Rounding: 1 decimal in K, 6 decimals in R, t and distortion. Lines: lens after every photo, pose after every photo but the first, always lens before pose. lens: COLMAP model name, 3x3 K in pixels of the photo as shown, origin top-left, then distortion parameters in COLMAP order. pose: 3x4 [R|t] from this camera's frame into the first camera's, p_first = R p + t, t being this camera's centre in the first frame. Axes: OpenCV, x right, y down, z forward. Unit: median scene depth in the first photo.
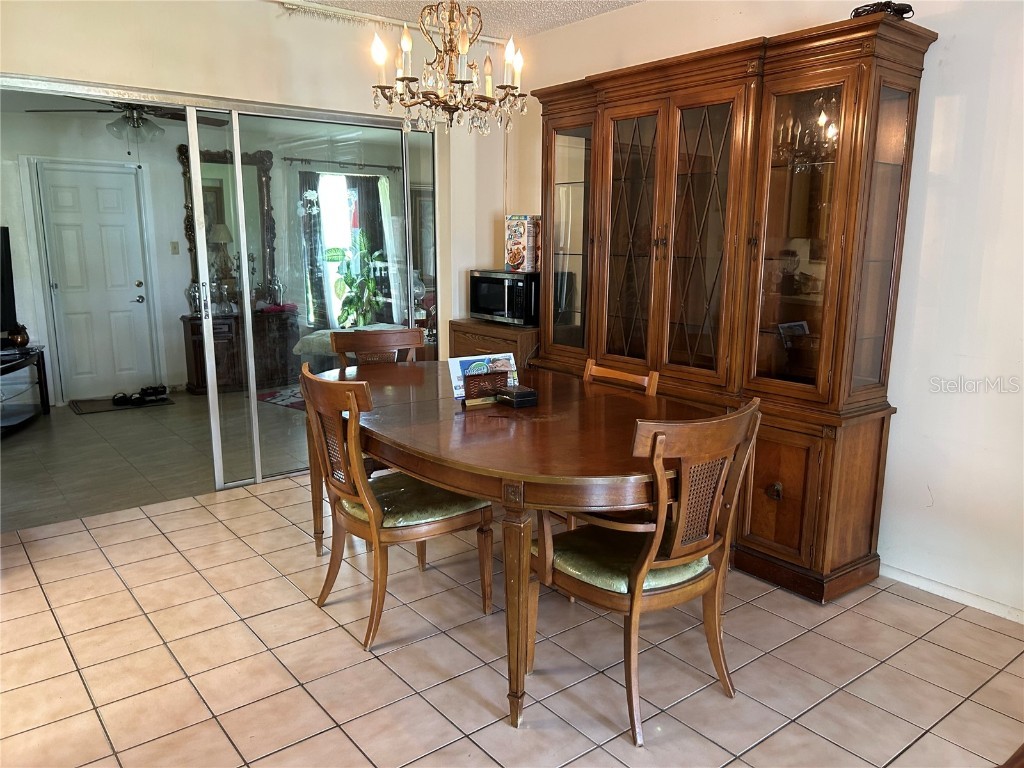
lens RADIAL K [[768.6, 0, 514.8], [0, 768.6, 380.7], [0, 0, 1]] dist [0.046124, -0.052246]
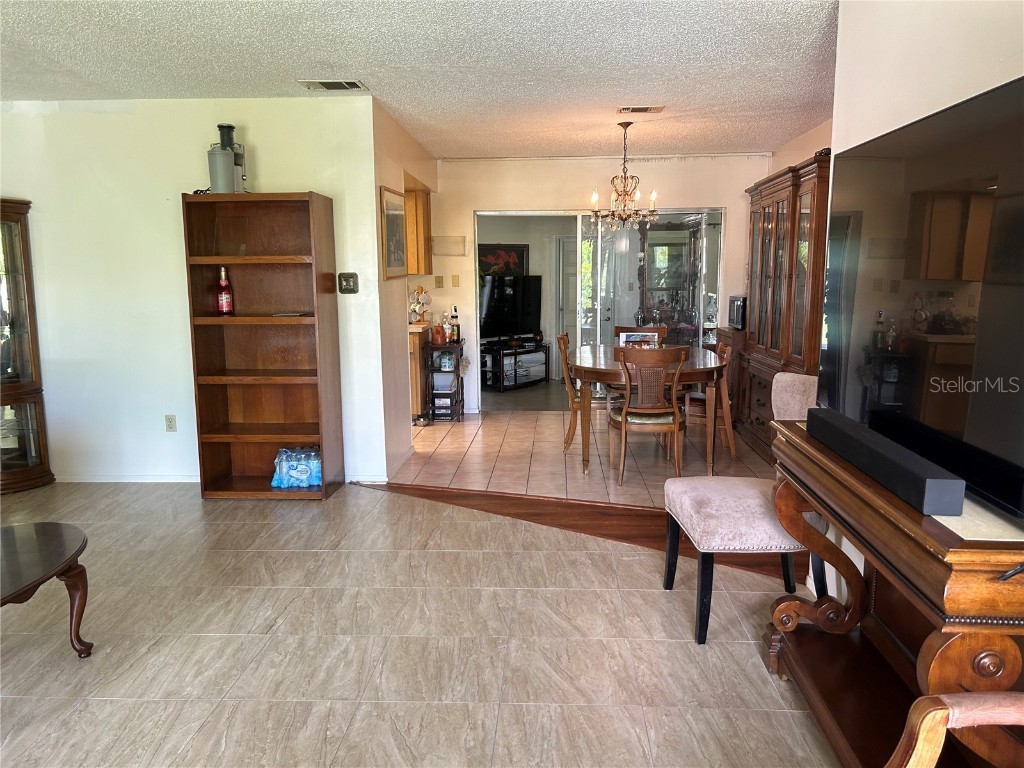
lens RADIAL K [[768.6, 0, 518.0], [0, 768.6, 389.3], [0, 0, 1]] dist [0.046124, -0.052246]
pose [[0.742910, 0.081696, -0.664388, 0.513970], [-0.110130, 0.993917, -0.000930, 0.072208], [0.660270, 0.073860, 0.747388, -0.352624]]
